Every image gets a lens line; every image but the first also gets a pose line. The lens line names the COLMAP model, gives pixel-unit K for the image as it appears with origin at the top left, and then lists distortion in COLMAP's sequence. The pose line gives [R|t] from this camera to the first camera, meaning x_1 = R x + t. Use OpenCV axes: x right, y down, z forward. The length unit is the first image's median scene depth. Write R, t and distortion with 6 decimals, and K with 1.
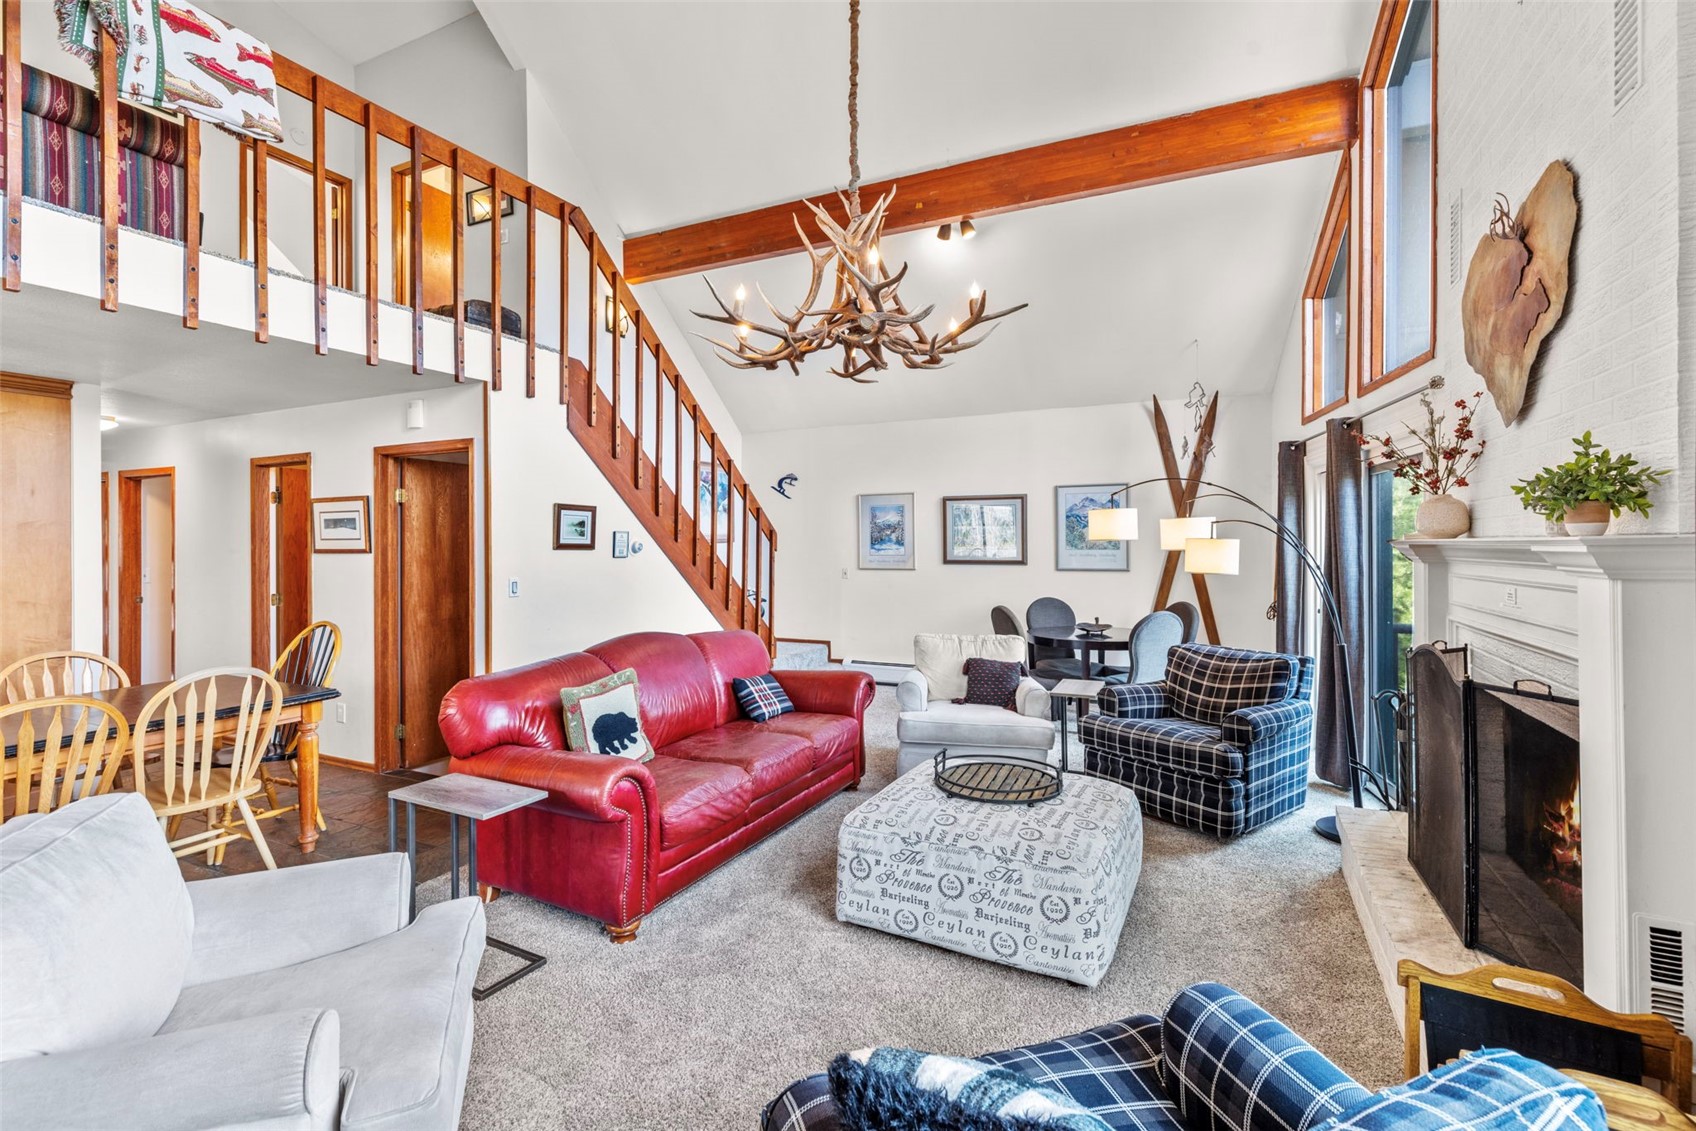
lens RADIAL K [[770.4, 0, 853.9], [0, 770.4, 557.2], [0, 0, 1]] dist [0.007811, -0.000445]
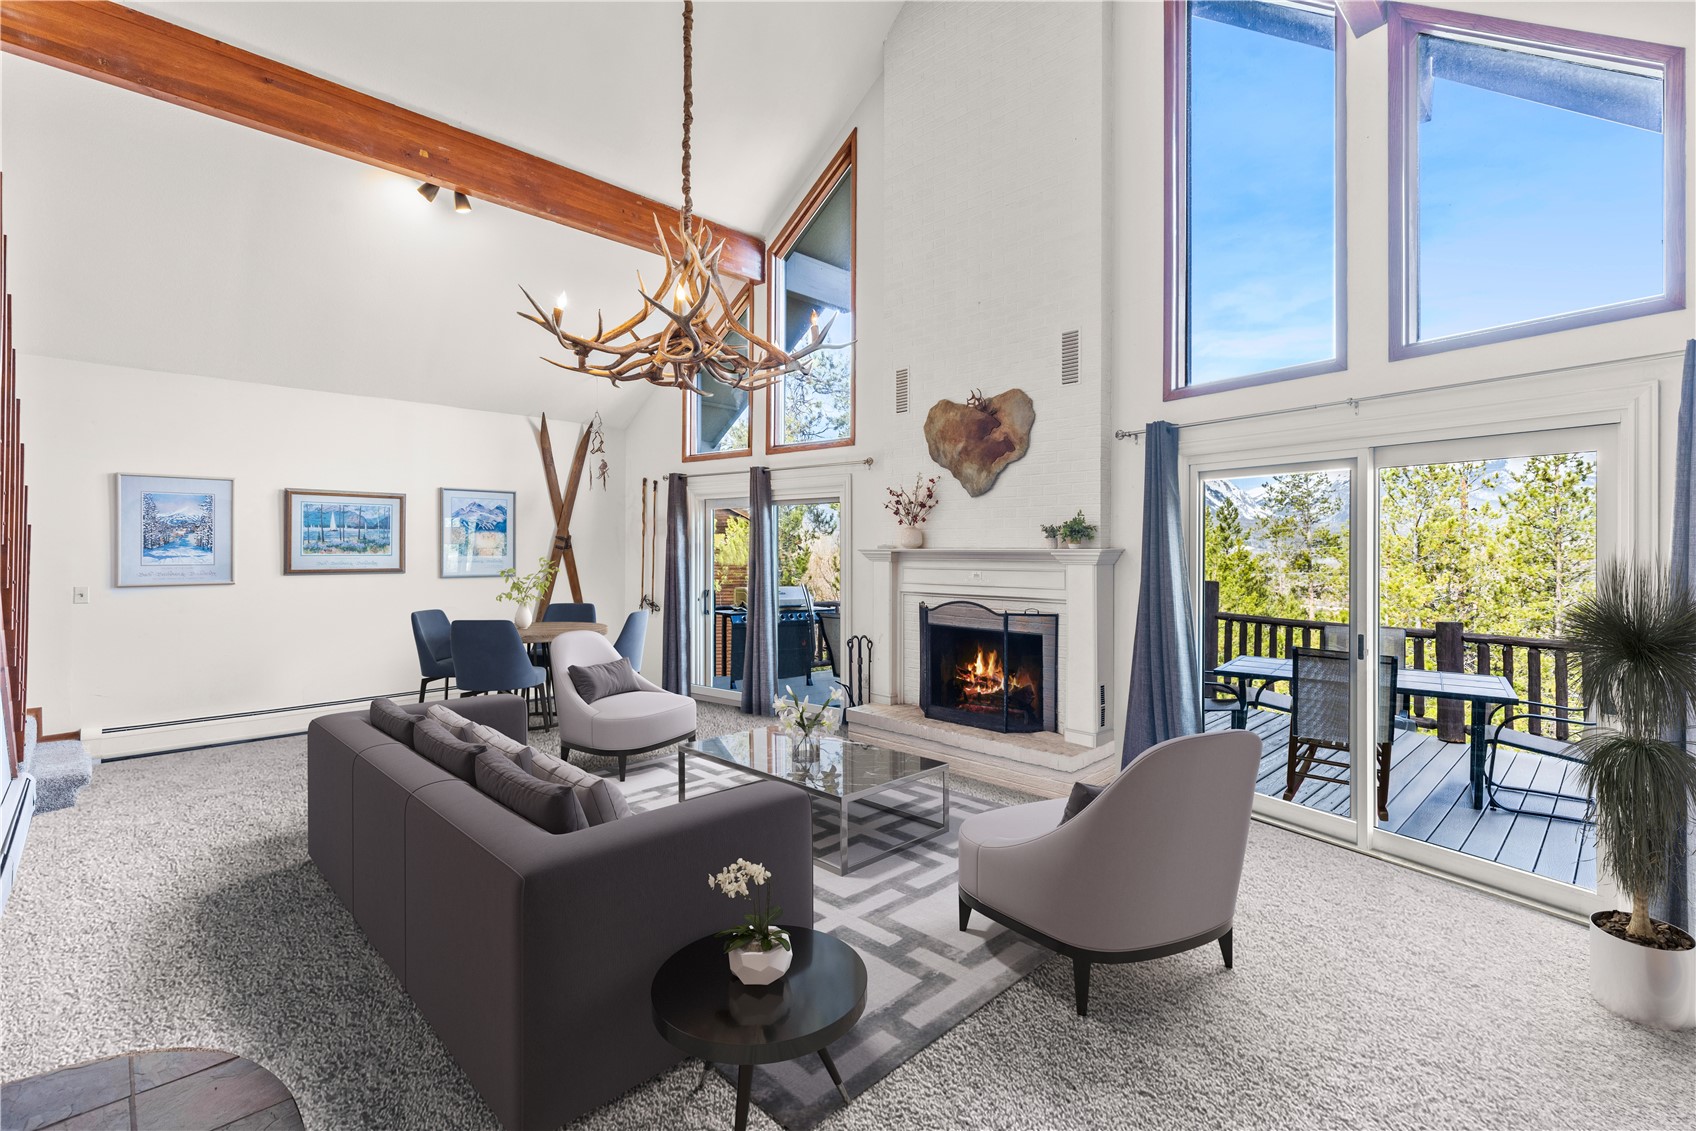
lens RADIAL K [[770.4, 0, 853.9], [0, 770.4, 557.2], [0, 0, 1]] dist [0.007811, -0.000445]
pose [[0.332454, -0.006689, 0.943096, -0.477405], [0.012402, 0.999919, 0.002720, -0.004768], [-0.943038, 0.010791, 0.332510, 0.226661]]
